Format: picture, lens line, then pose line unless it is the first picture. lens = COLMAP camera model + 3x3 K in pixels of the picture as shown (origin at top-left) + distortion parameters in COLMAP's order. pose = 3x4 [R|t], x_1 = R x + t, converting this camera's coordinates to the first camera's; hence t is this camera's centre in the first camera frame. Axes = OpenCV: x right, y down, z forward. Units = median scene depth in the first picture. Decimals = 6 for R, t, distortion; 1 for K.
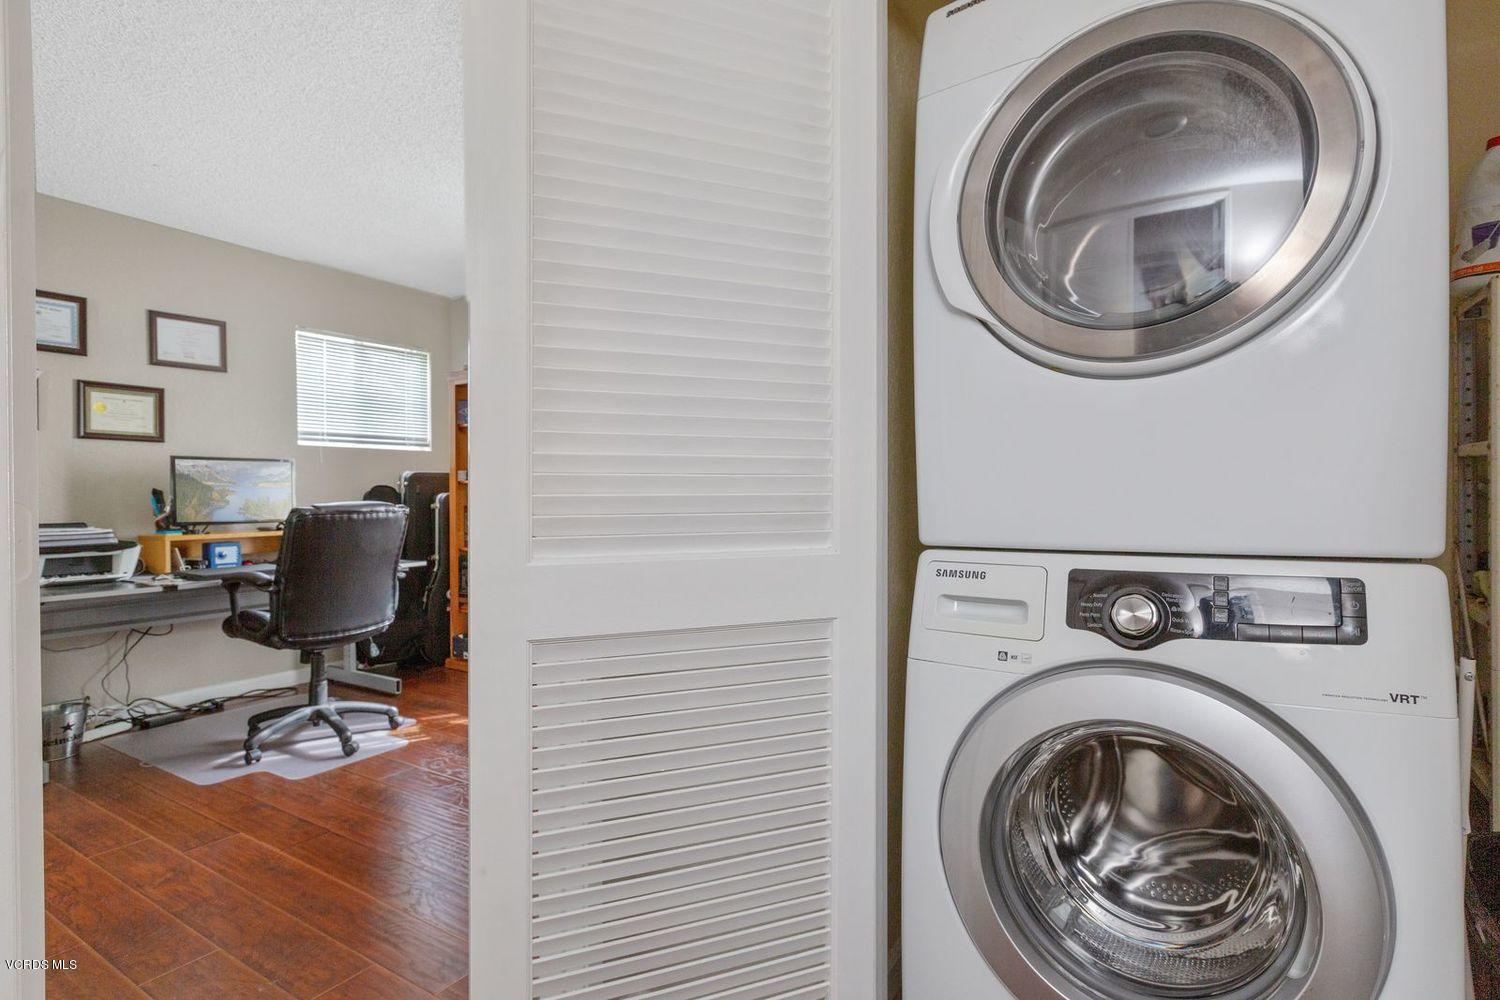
lens RADIAL K [[756.5, 0, 744.8], [0, 756.5, 510.2], [0, 0, 1]] dist [0.011868, -0.000740]
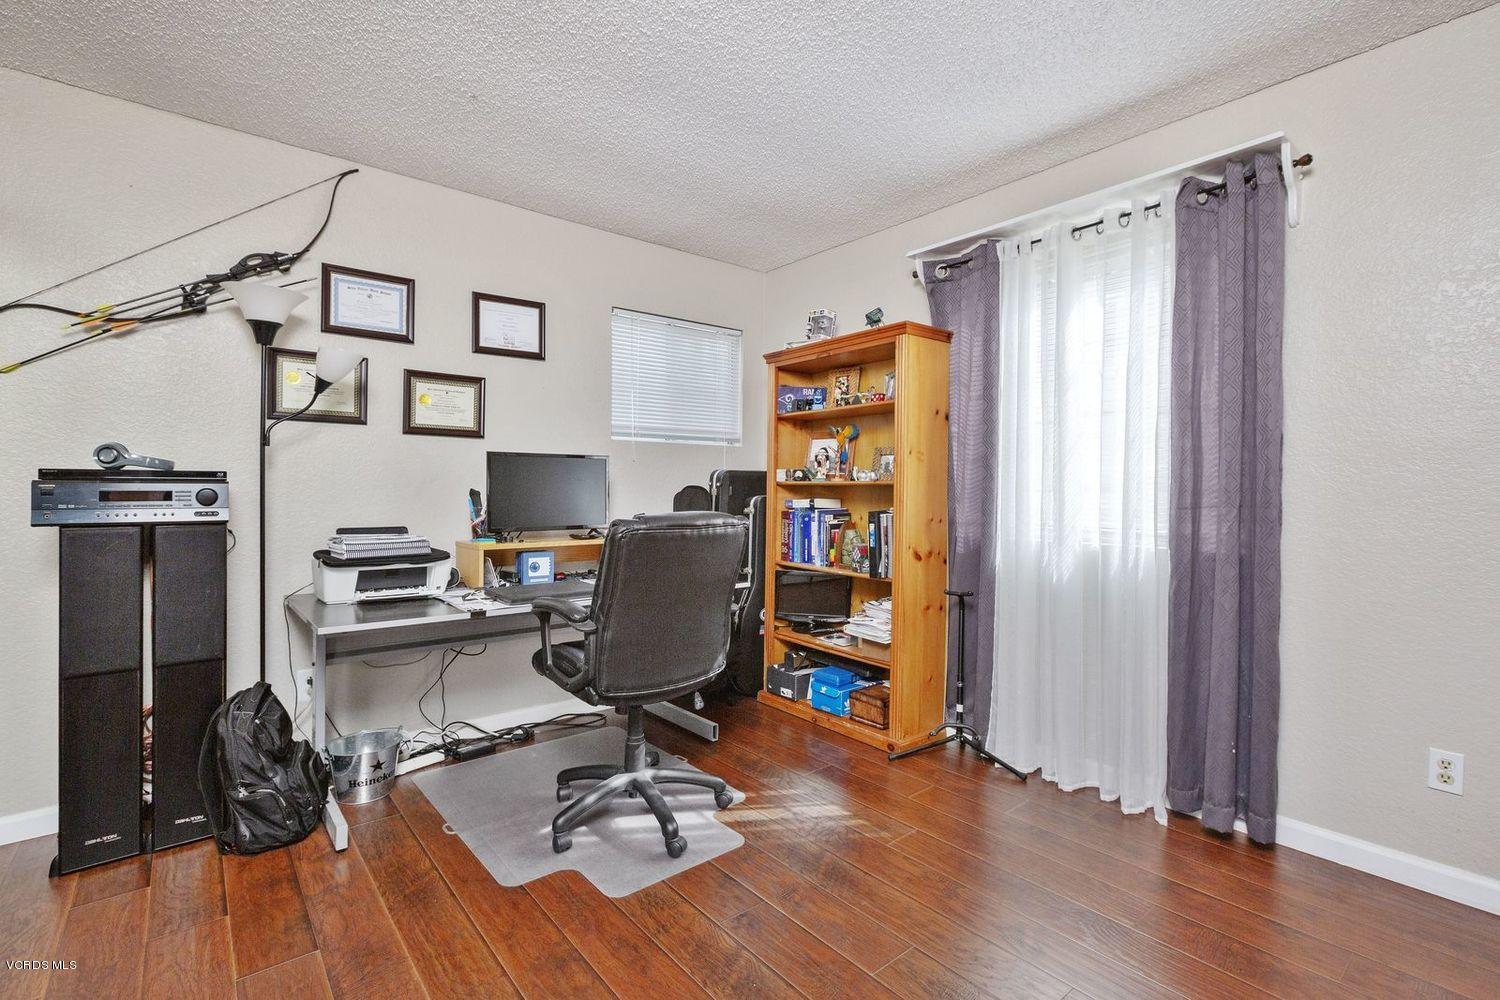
lens RADIAL K [[697.5, 0, 743.9], [0, 697.5, 497.8], [0, 0, 1]] dist [0.001338, 0.000073]
pose [[0.949171, 0.015747, -0.314368, -0.222005], [-0.019157, 0.999786, -0.007761, -0.018291], [0.314178, 0.013389, 0.949270, 0.333458]]
